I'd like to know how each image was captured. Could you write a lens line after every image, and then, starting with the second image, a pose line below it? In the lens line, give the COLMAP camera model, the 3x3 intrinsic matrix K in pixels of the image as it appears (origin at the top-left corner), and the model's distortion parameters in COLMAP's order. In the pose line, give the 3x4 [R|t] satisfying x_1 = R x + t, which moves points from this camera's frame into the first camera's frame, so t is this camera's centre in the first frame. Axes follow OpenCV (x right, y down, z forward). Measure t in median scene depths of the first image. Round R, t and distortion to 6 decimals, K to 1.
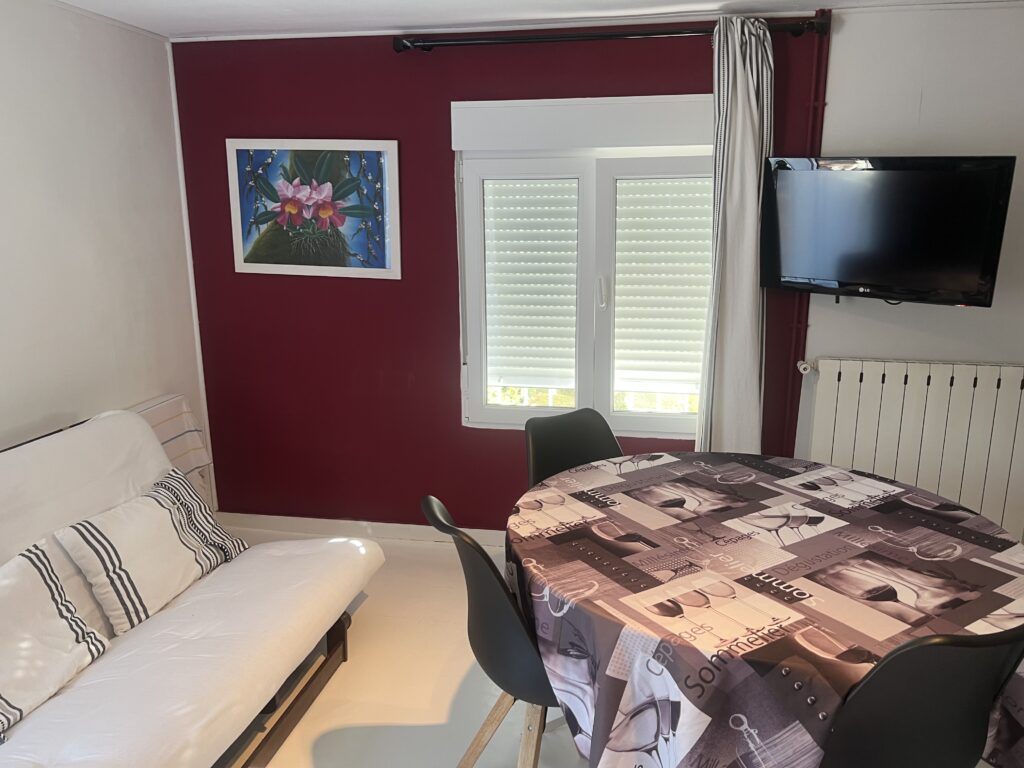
lens RADIAL K [[765.9, 0, 512.0], [0, 765.9, 384.0], [0, 0, 1]] dist [-0.011412, -0.000778]
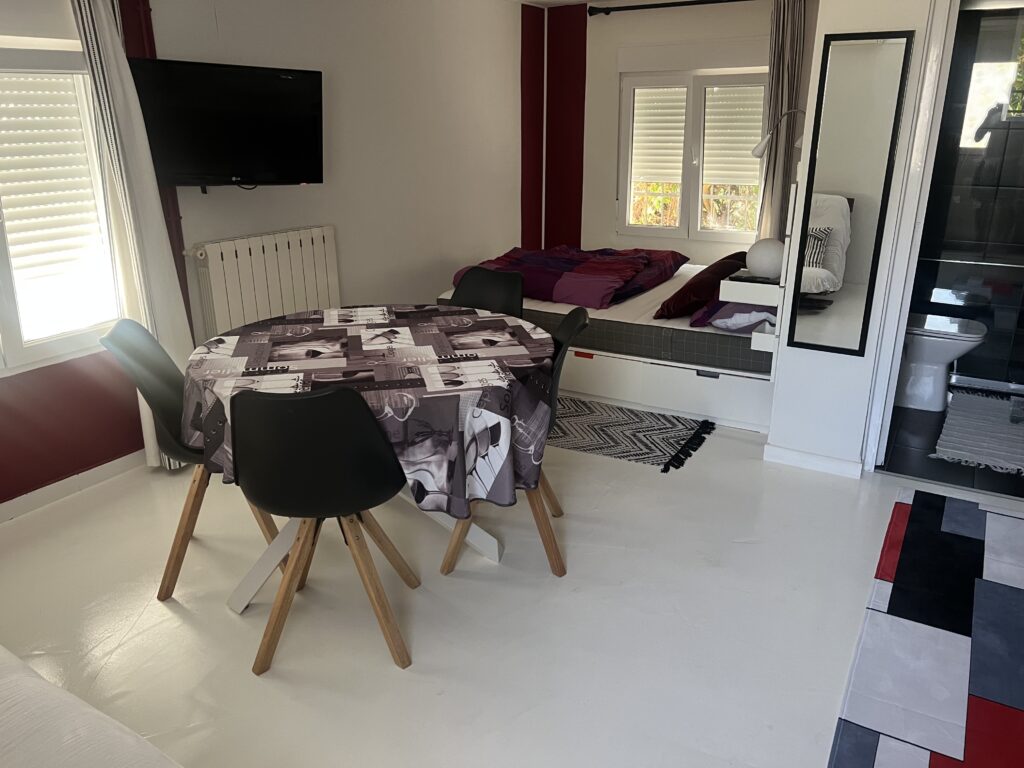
lens RADIAL K [[783.9, 0, 512.0], [0, 783.9, 384.0], [0, 0, 1]] dist [0.010618, 0.003999]
pose [[0.332773, -0.305136, 0.892275, -0.945231], [0.202780, 0.947221, 0.248300, -0.055822], [-0.920947, 0.098308, 0.377085, 0.250527]]
